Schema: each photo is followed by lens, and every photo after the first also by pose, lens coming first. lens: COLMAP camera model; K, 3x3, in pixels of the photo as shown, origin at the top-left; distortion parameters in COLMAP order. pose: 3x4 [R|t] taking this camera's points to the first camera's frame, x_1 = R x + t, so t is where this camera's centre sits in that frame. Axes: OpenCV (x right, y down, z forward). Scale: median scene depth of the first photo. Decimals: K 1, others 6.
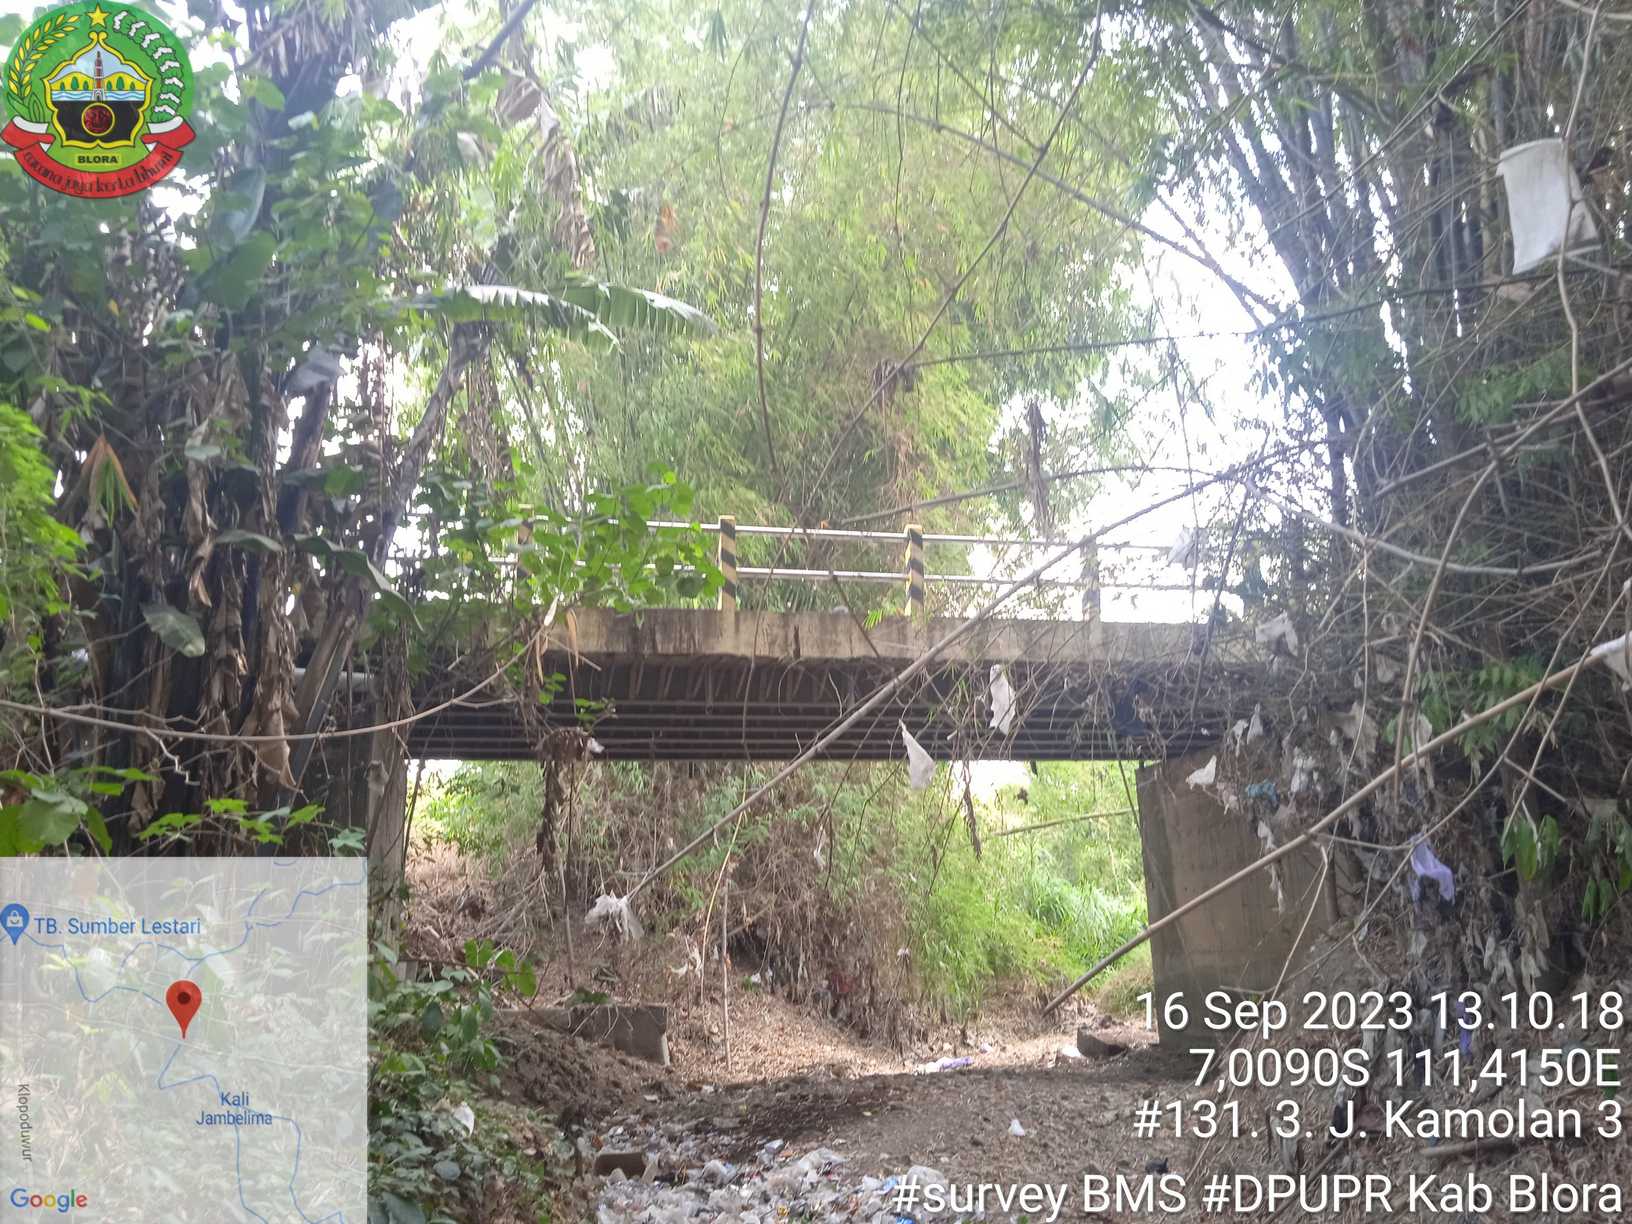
lens RADIAL K [[1325.5, 0, 814.3], [0, 1325.5, 636.0], [0, 0, 1]] dist [0.035453, -0.017658]
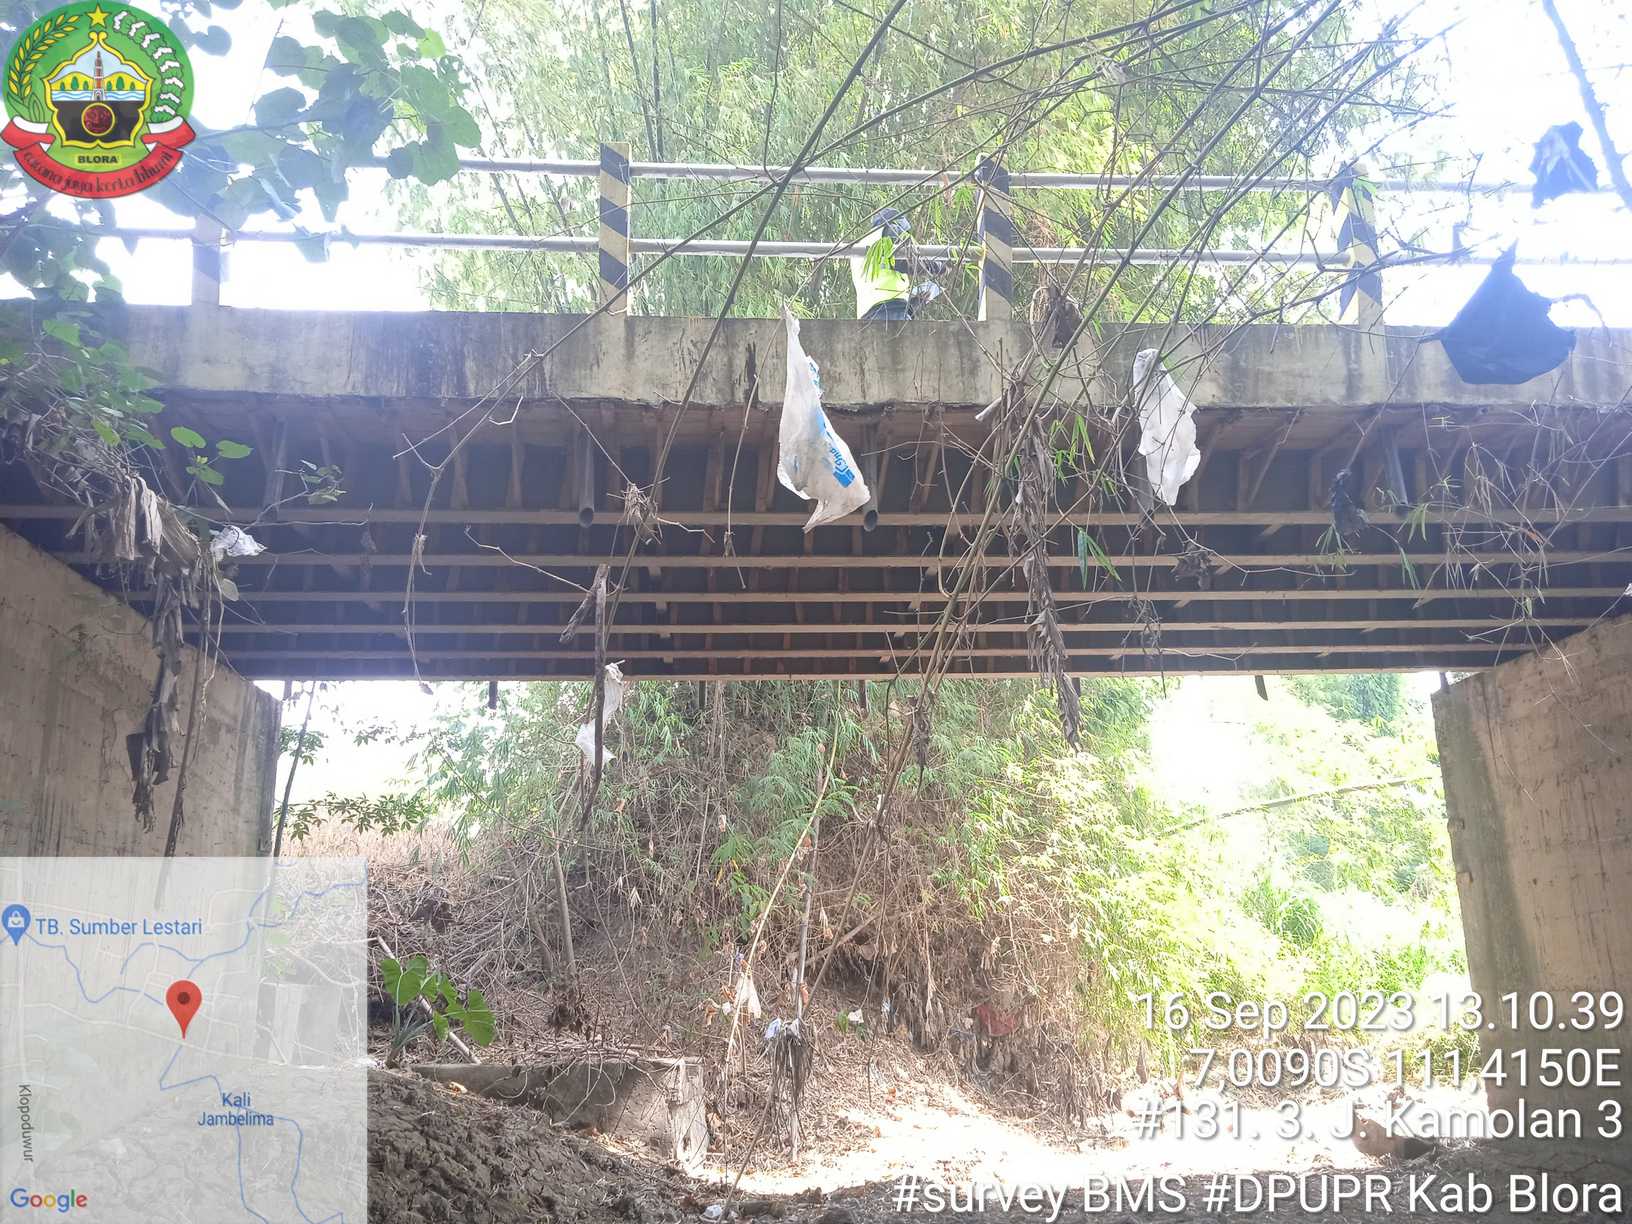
lens RADIAL K [[1331.2, 0, 806.4], [0, 1331.2, 593.2], [0, 0, 1]] dist [0.018122, -0.019459]
pose [[0.985939, -0.032304, -0.163954, 0.052868], [0.026191, 0.998884, -0.039312, 0.065185], [0.165041, 0.034465, 0.985684, 0.308529]]
